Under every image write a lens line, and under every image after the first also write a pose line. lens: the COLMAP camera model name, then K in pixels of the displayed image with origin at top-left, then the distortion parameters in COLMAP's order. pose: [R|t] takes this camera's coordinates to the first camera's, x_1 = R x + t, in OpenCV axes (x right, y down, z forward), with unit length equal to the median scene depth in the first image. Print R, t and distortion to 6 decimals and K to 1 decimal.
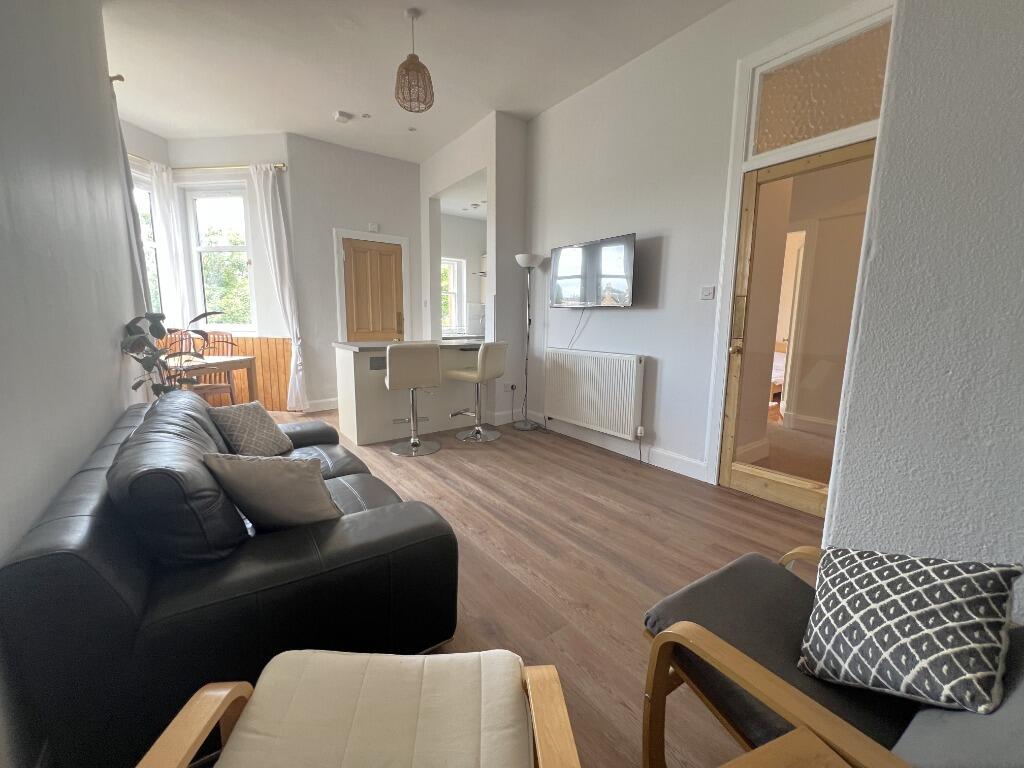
lens RADIAL K [[419.4, 0, 503.1], [0, 419.4, 379.8], [0, 0, 1]] dist [0.000845, 0.000369]
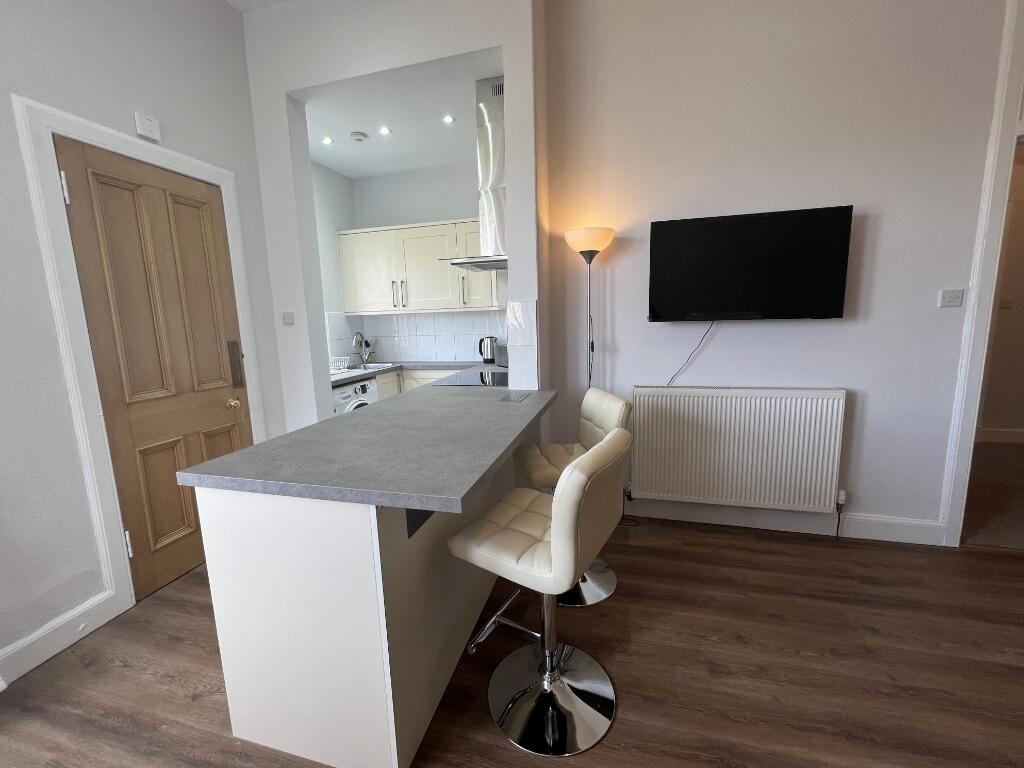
lens RADIAL K [[419.4, 0, 503.1], [0, 419.4, 379.8], [0, 0, 1]] dist [0.000845, 0.000369]
pose [[0.775891, -0.130131, 0.617300, -0.495611], [0.128507, 0.990580, 0.047299, -0.169455], [-0.617640, 0.042628, 0.785305, 0.773135]]
